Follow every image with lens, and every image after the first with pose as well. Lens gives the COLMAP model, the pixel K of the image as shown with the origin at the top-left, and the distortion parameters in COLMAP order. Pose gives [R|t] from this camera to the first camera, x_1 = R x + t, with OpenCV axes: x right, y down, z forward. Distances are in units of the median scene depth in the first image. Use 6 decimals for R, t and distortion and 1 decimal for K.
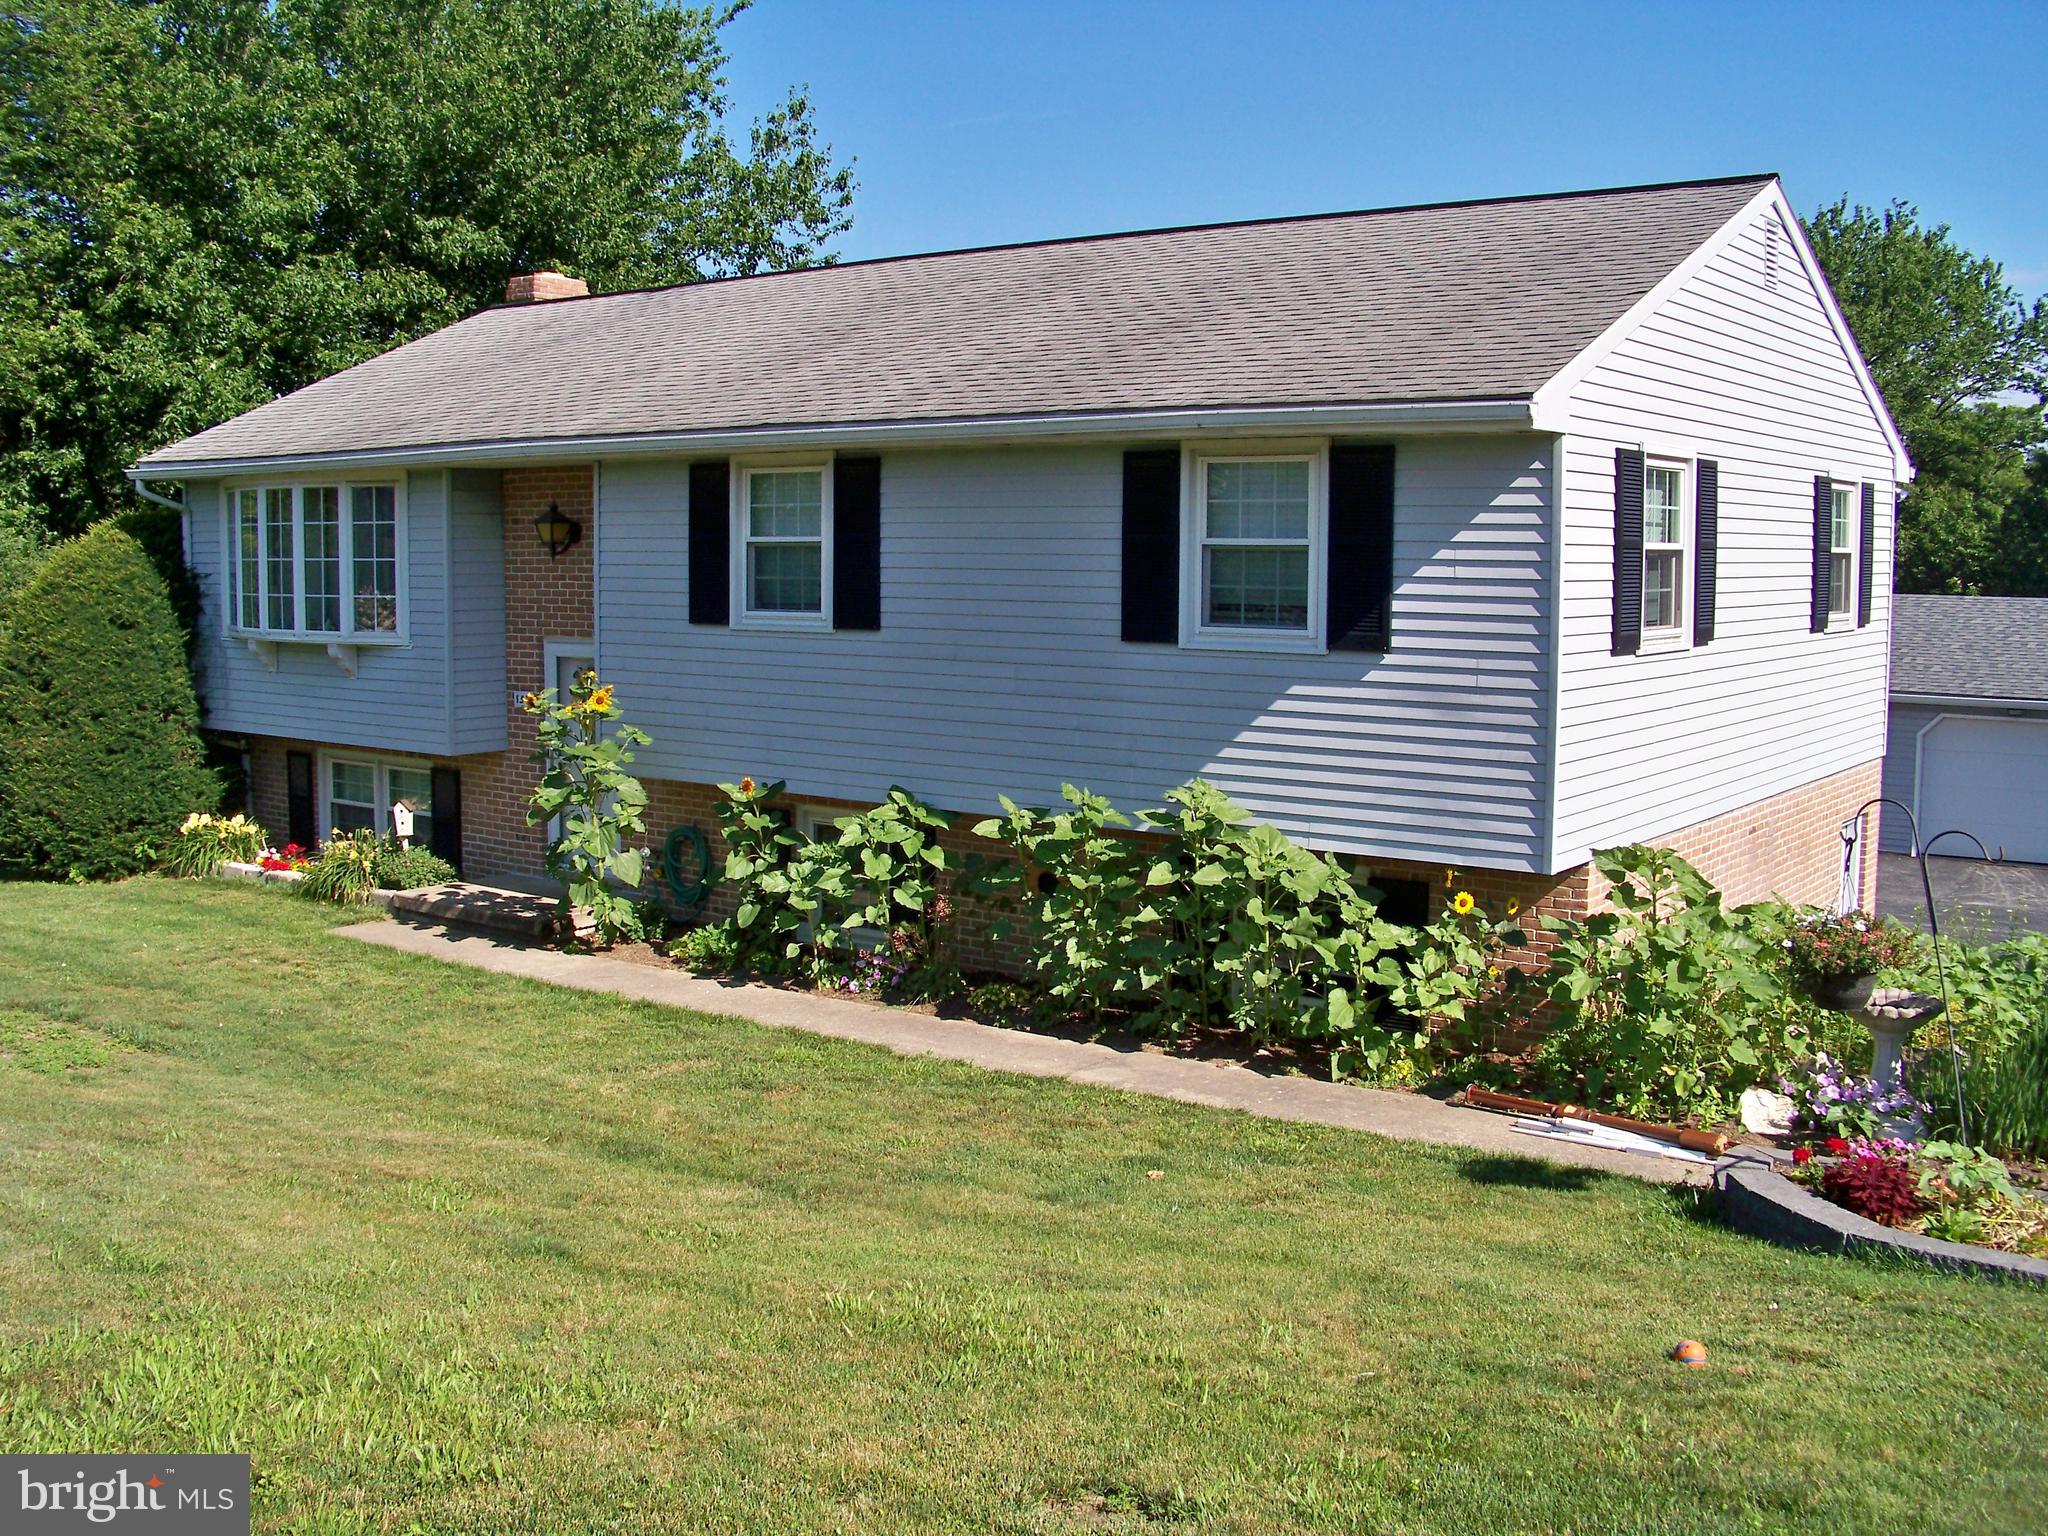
lens RADIAL K [[1993.2, 0, 1063.4], [0, 1993.2, 765.0], [0, 0, 1]] dist [-0.235248, 0.285654]
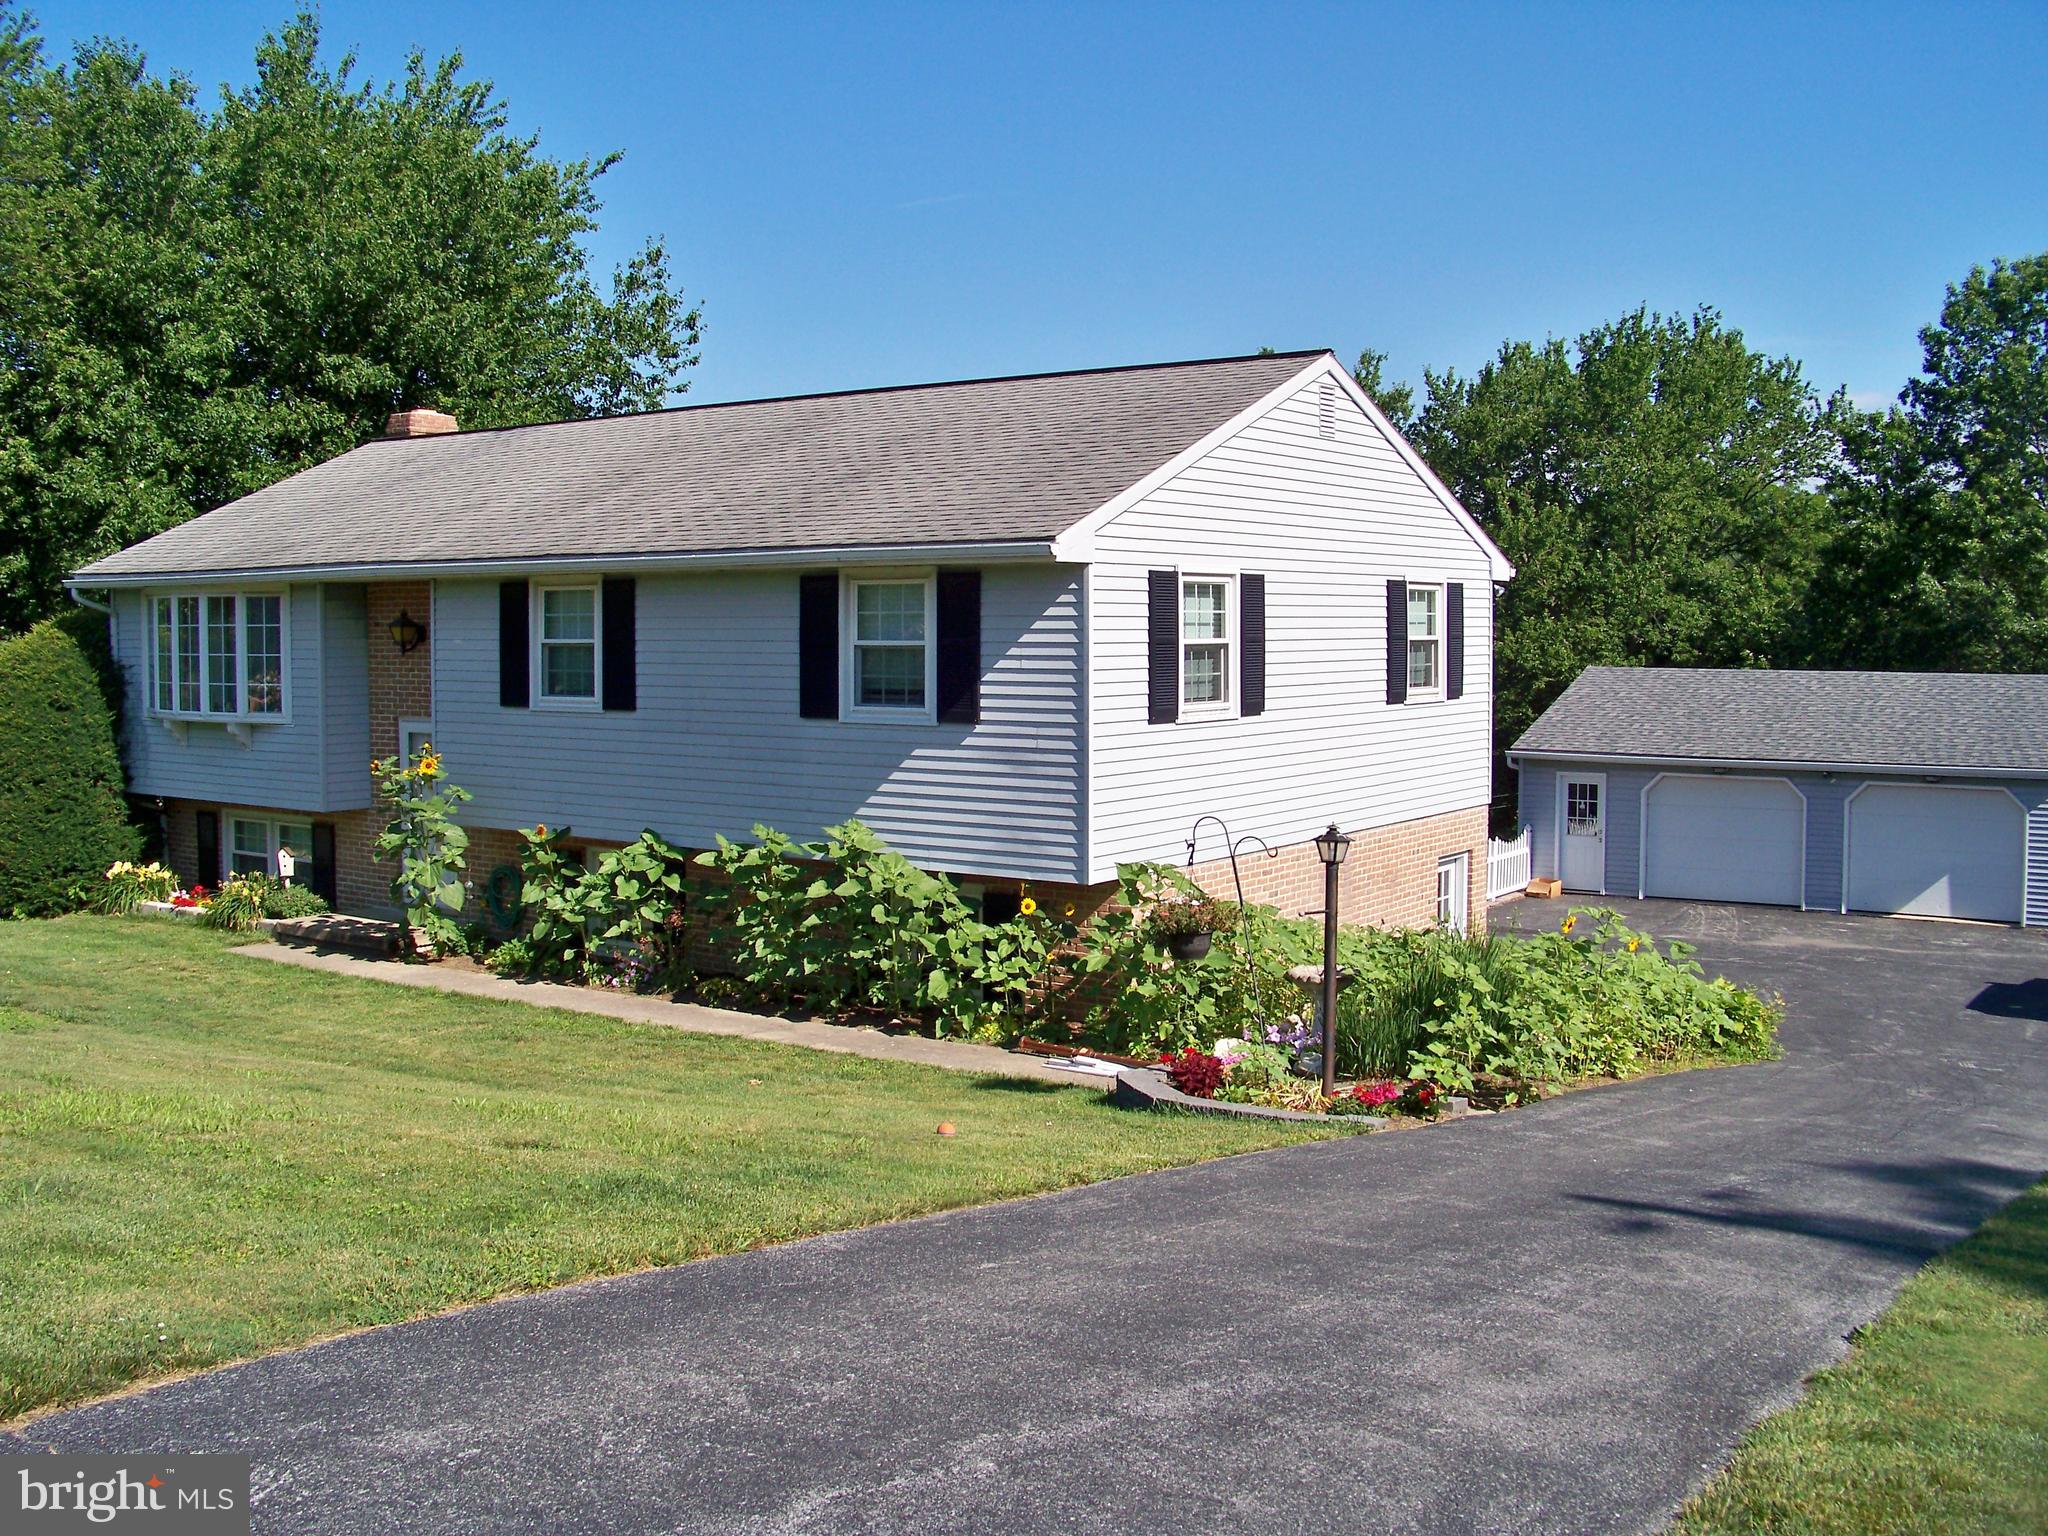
lens RADIAL K [[1993.2, 0, 1063.4], [0, 1993.2, 765.0], [0, 0, 1]] dist [-0.235248, 0.285654]
pose [[0.999665, -0.007253, 0.024855, 0.136179], [0.008207, 0.999225, -0.038497, 0.017808], [-0.024557, 0.038688, 0.998950, -0.265972]]
